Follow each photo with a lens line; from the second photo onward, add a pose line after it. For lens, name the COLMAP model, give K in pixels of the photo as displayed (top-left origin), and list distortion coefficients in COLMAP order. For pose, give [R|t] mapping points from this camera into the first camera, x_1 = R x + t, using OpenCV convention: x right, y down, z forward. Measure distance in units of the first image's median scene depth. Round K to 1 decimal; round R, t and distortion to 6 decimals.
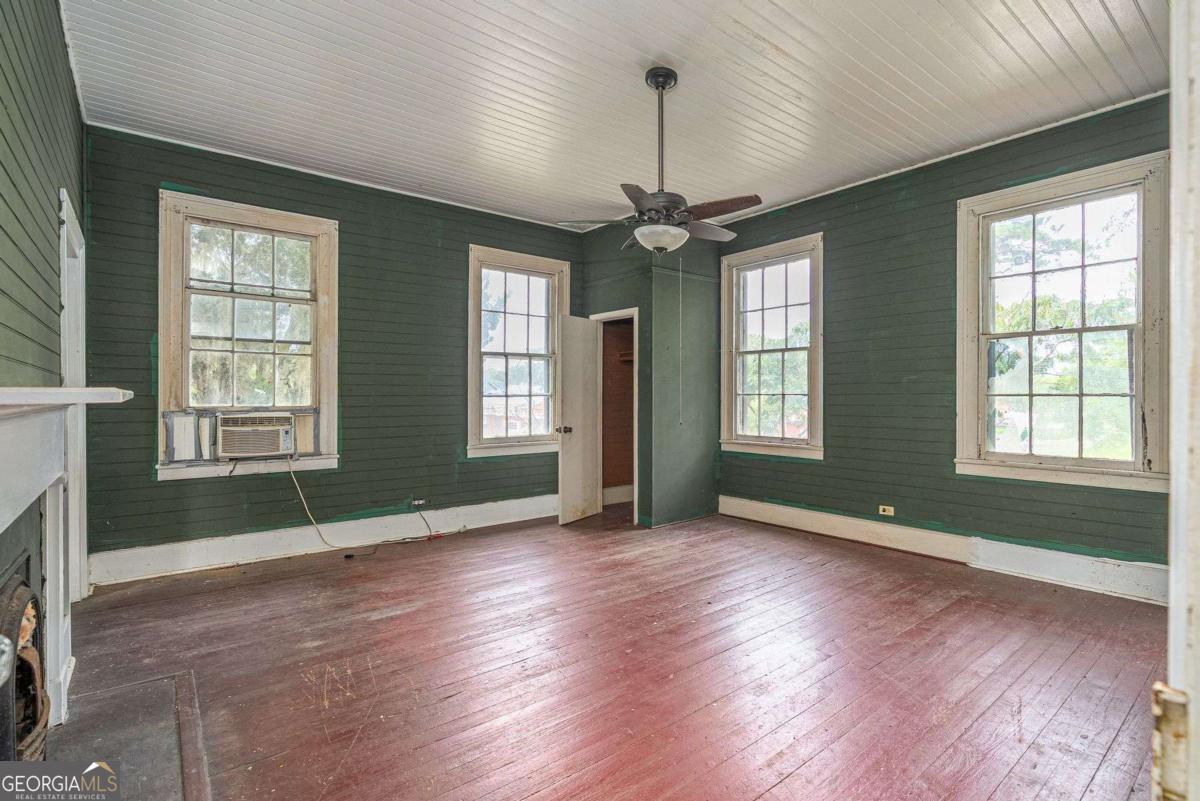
lens RADIAL K [[553.4, 0, 596.0], [0, 553.4, 400.9], [0, 0, 1]] dist [-0.002746, 0.000065]
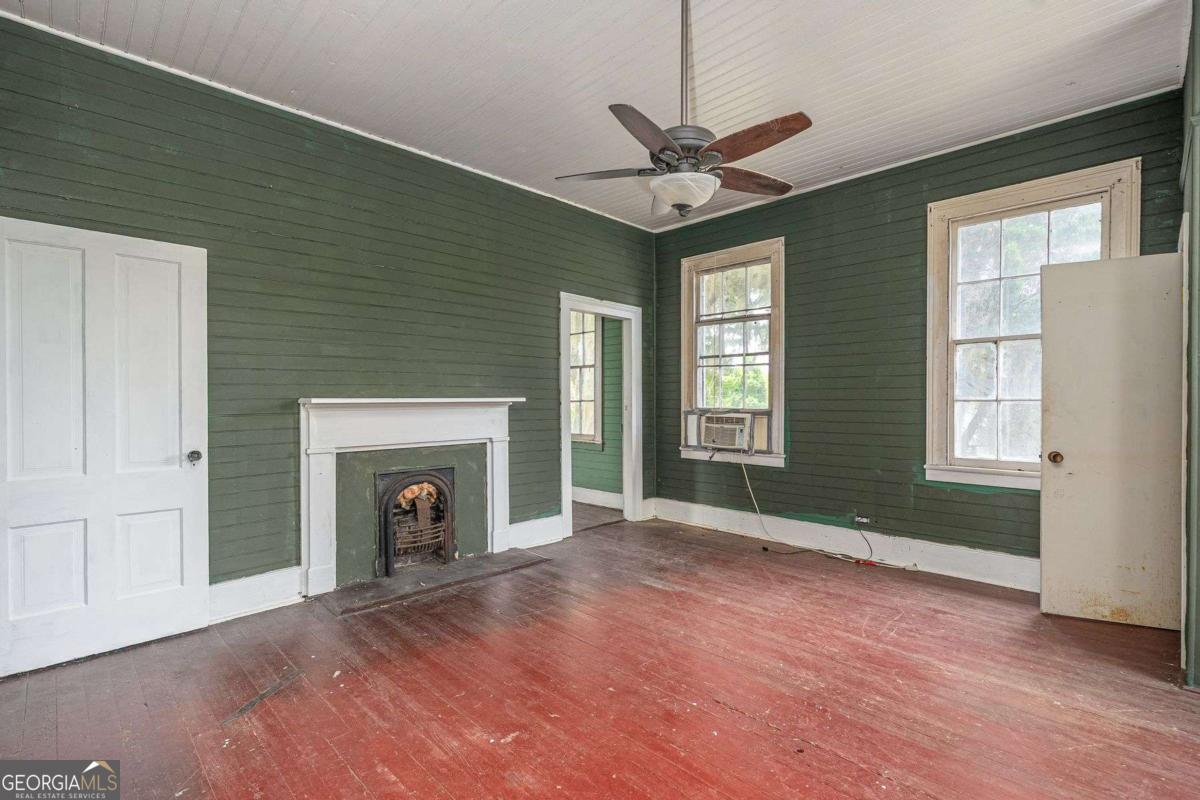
lens RADIAL K [[553.4, 0, 596.0], [0, 553.4, 400.4], [0, 0, 1]] dist [-0.002746, 0.000065]
pose [[0.124946, 0.001420, -0.992163, 0.585906], [-0.006030, 0.999982, 0.000672, -0.007419], [0.992145, 0.005899, 0.124952, 0.537950]]
